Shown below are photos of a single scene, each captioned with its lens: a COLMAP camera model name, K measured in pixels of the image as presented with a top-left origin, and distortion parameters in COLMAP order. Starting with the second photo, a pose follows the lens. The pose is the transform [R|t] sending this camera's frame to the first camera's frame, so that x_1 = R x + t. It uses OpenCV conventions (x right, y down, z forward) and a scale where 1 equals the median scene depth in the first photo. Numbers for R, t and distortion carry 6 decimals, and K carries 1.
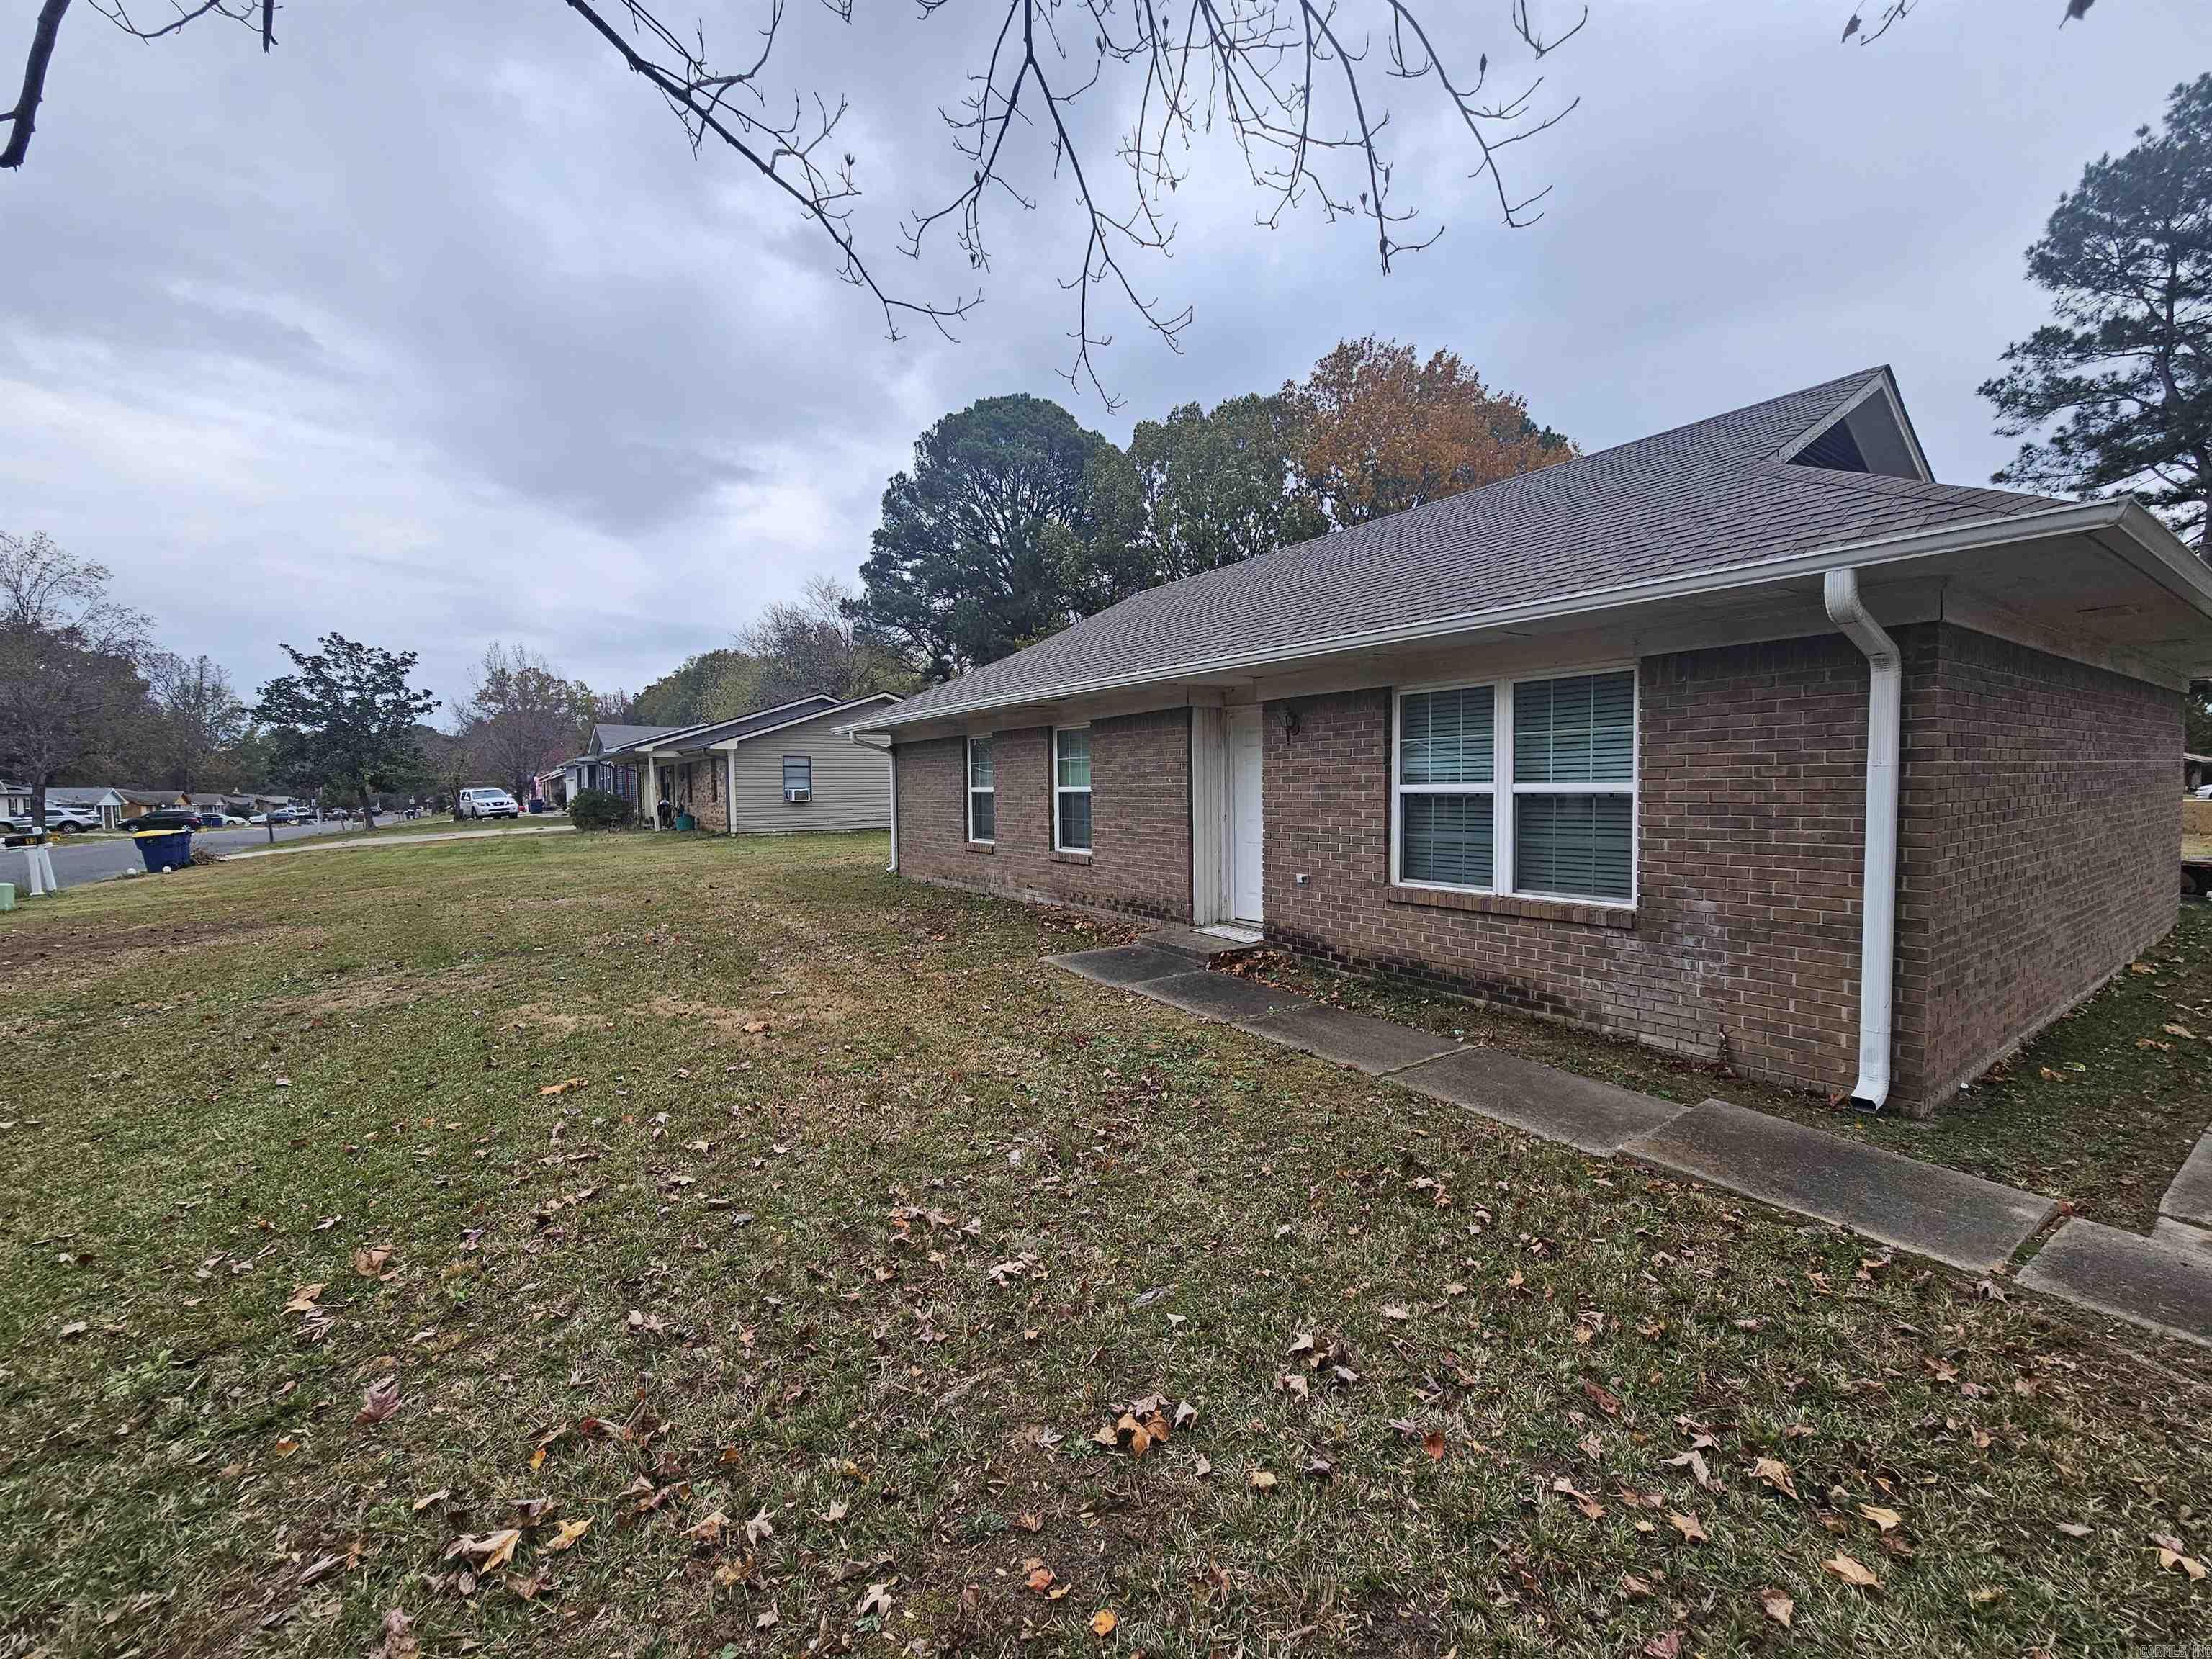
lens RADIAL K [[889.6, 0, 1102.5], [0, 889.6, 835.1], [0, 0, 1]] dist [-0.002252, -0.000268]
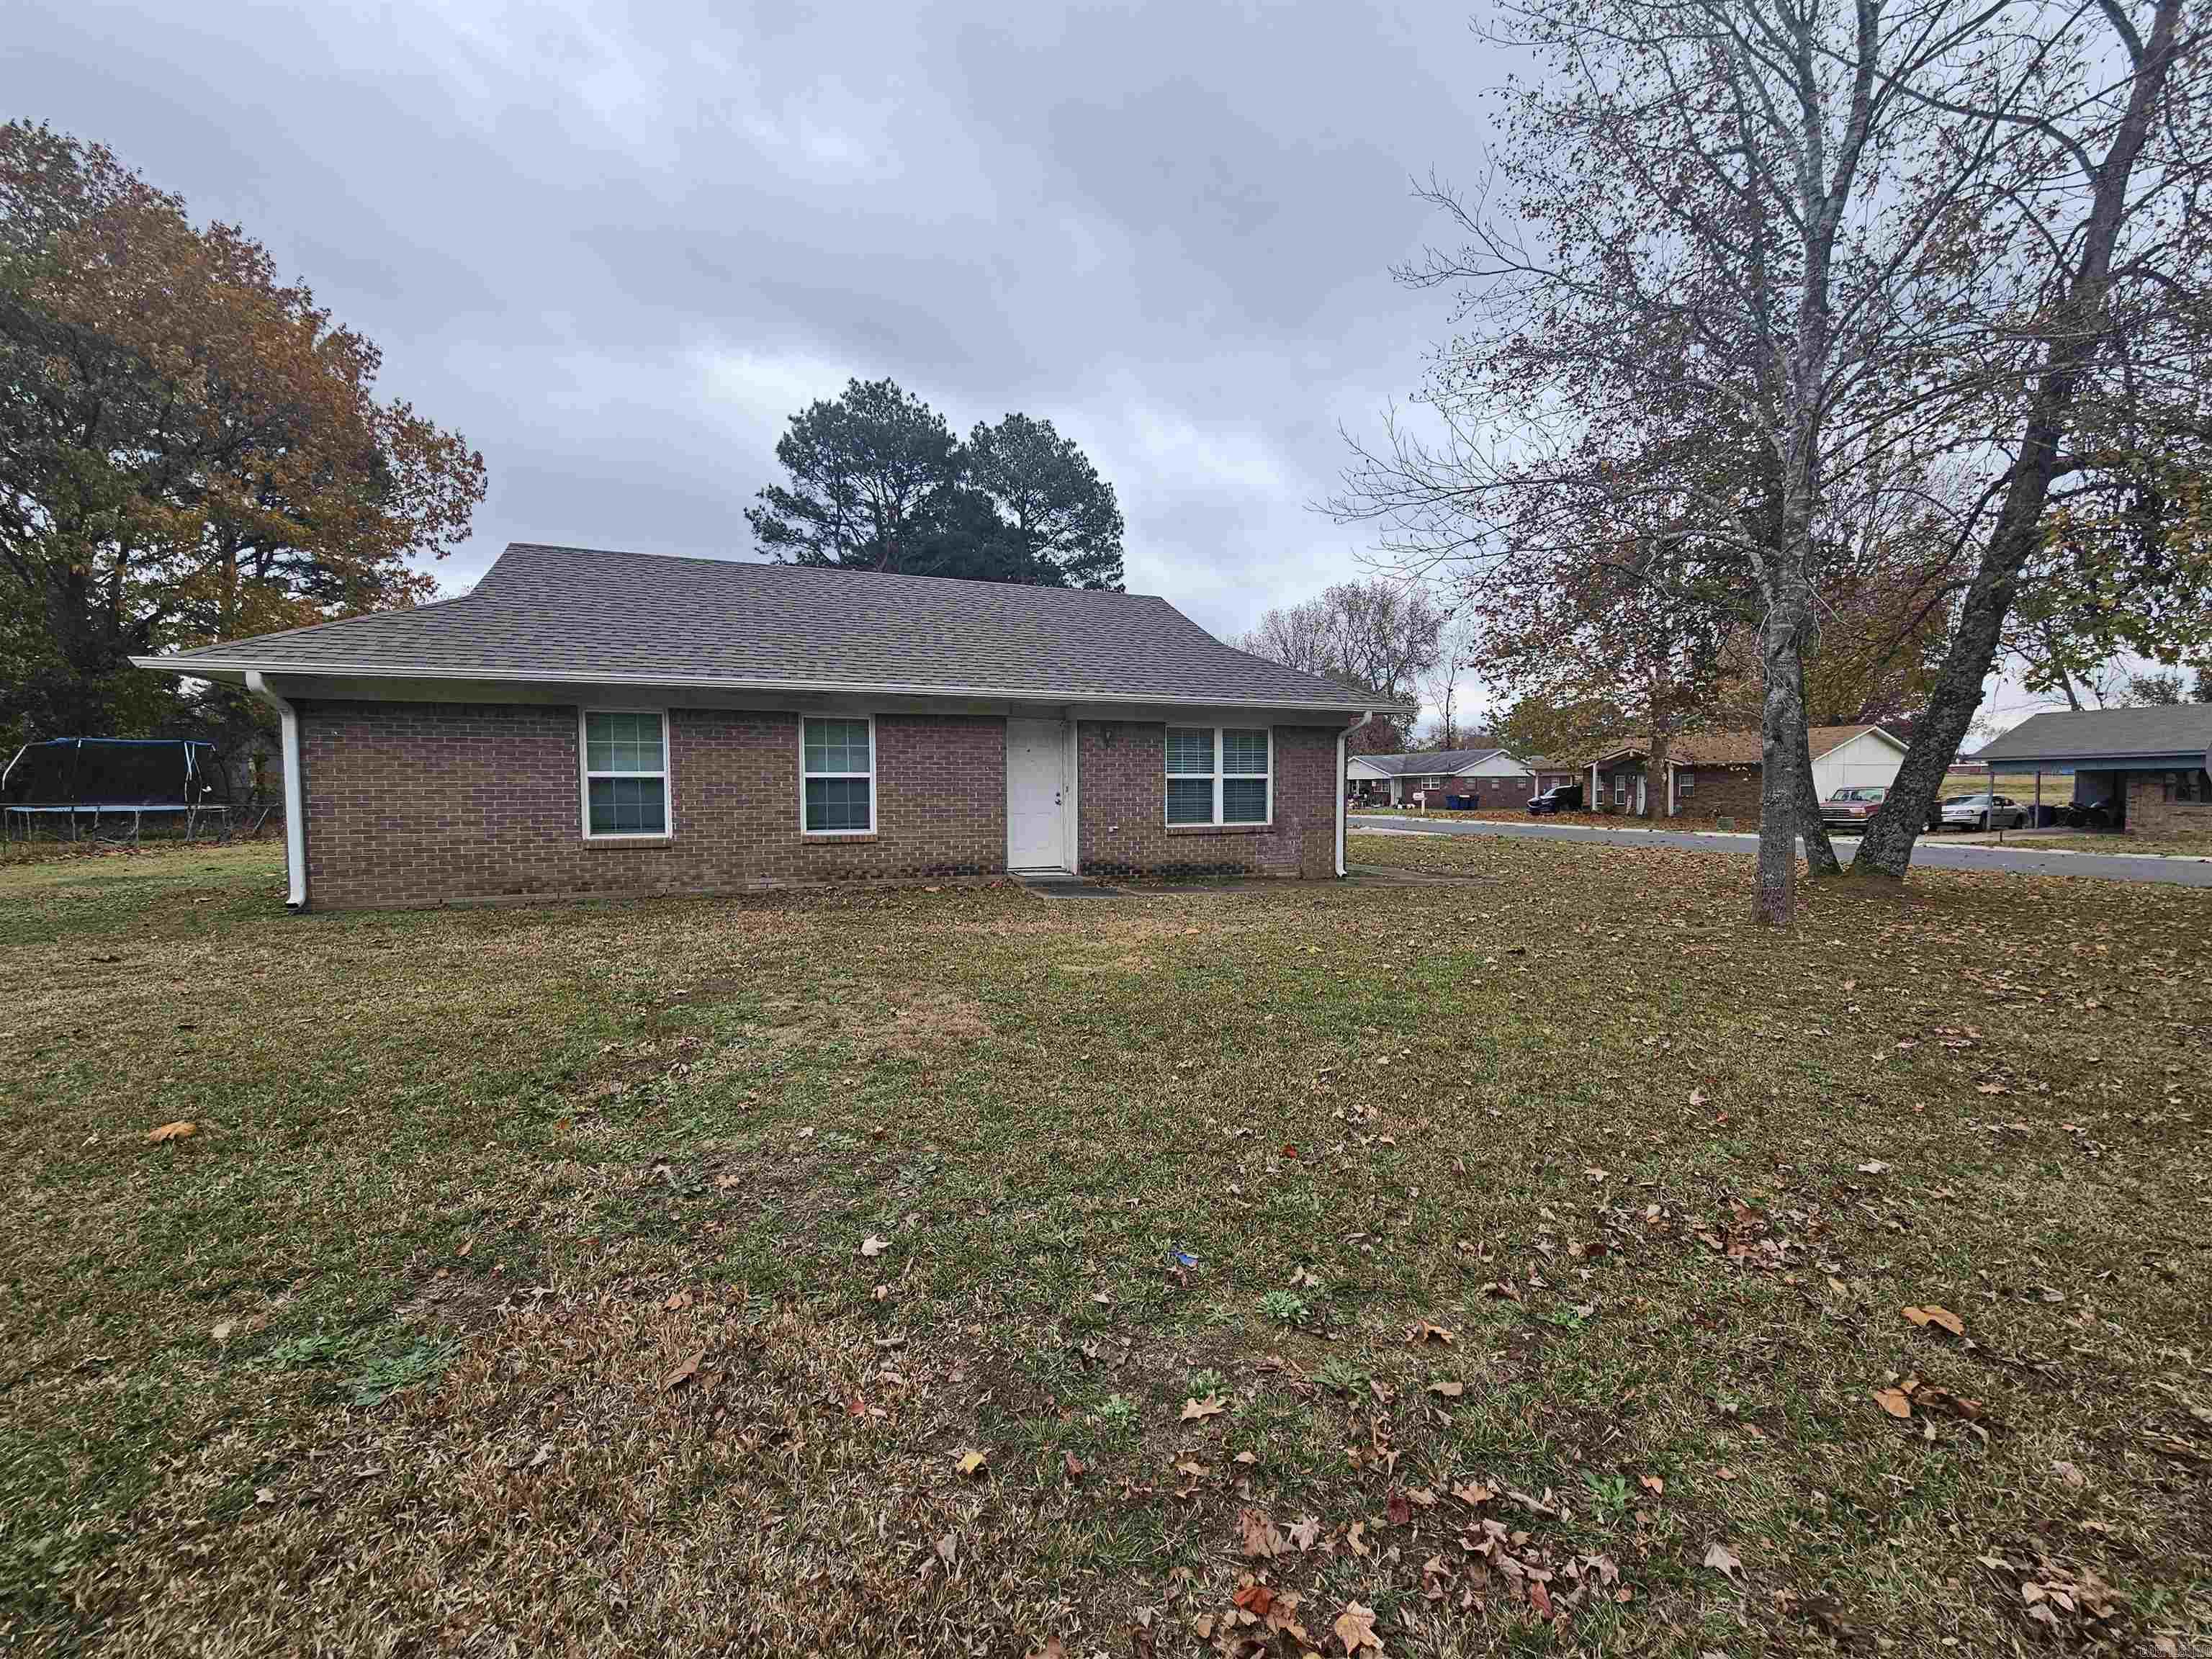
lens RADIAL K [[911.2, 0, 1113.5], [0, 911.2, 821.9], [0, 0, 1]] dist [-0.003882, 0.000892]
pose [[0.206561, -0.024450, 0.978128, -1.392027], [0.052591, 0.998520, 0.013854, 0.011471], [-0.977019, 0.048579, 0.207541, 0.618303]]
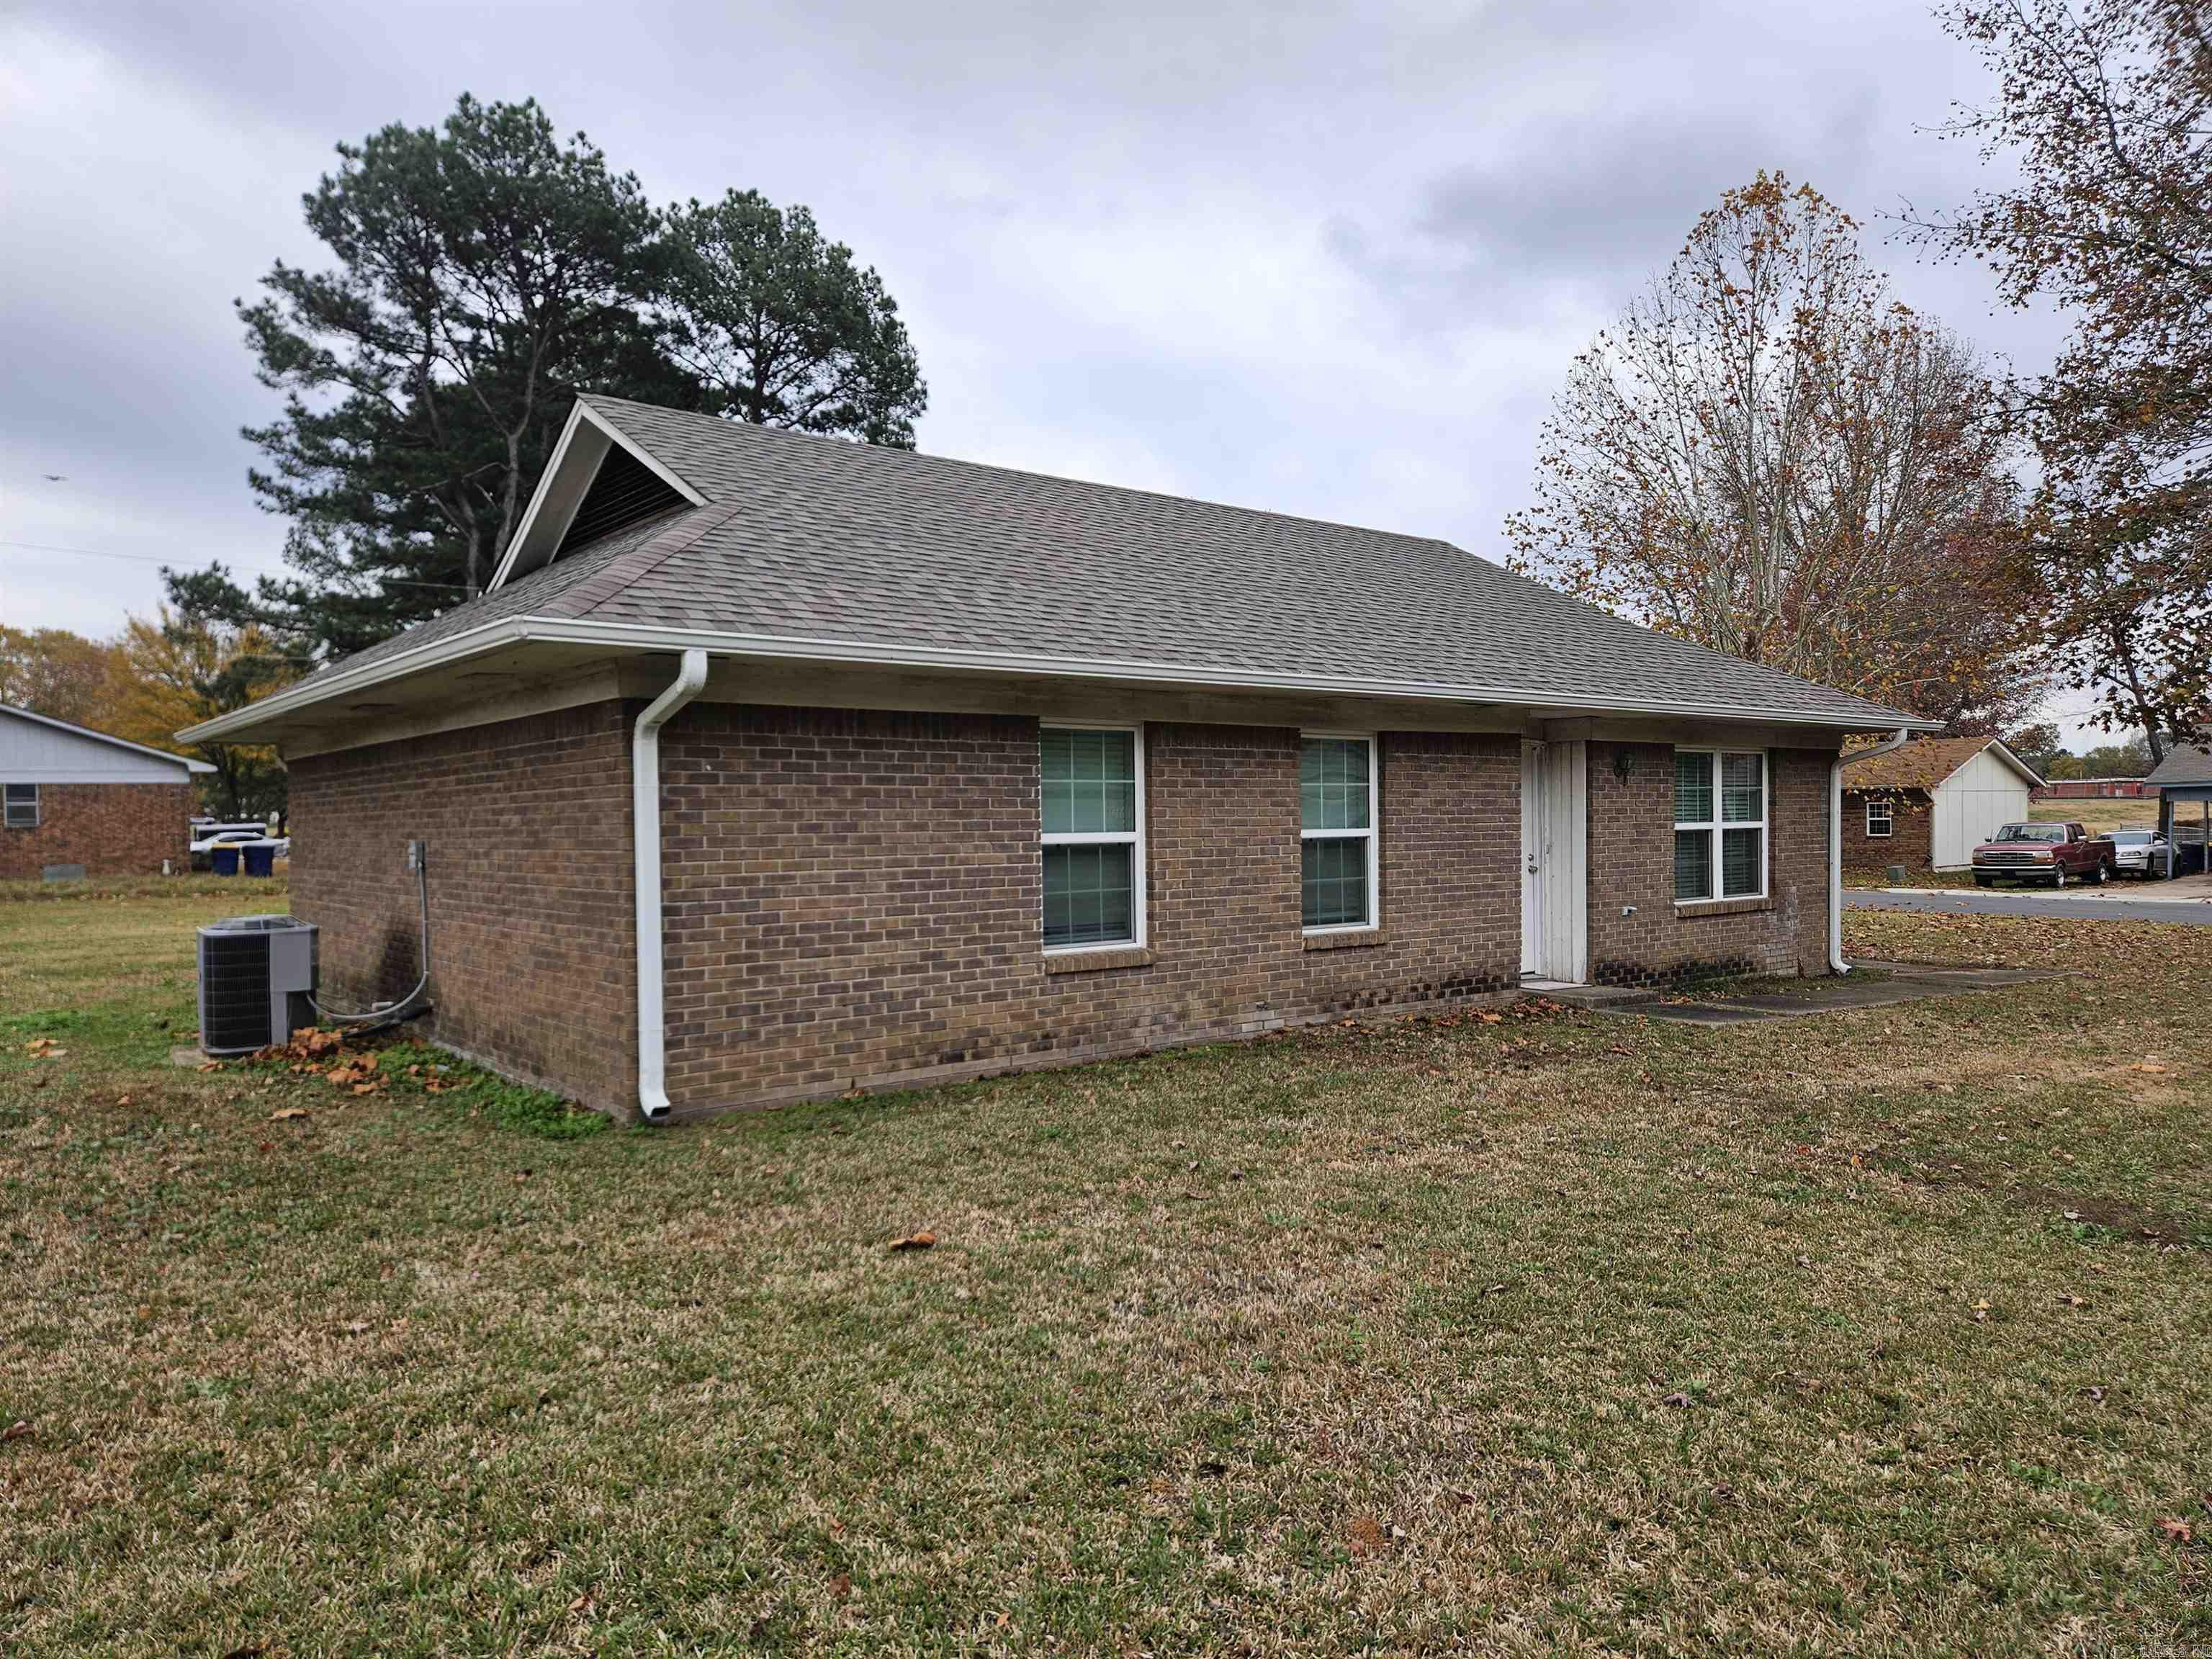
lens RADIAL K [[1478.4, 0, 1106.0], [0, 1478.4, 829.5], [0, 0, 1]] dist [0.075982, -0.062792]
pose [[-0.080452, 0.005044, 0.996746, -1.454268], [0.063390, 0.997989, 0.000066, -0.085485], [-0.994741, 0.063189, -0.080610, 1.692541]]
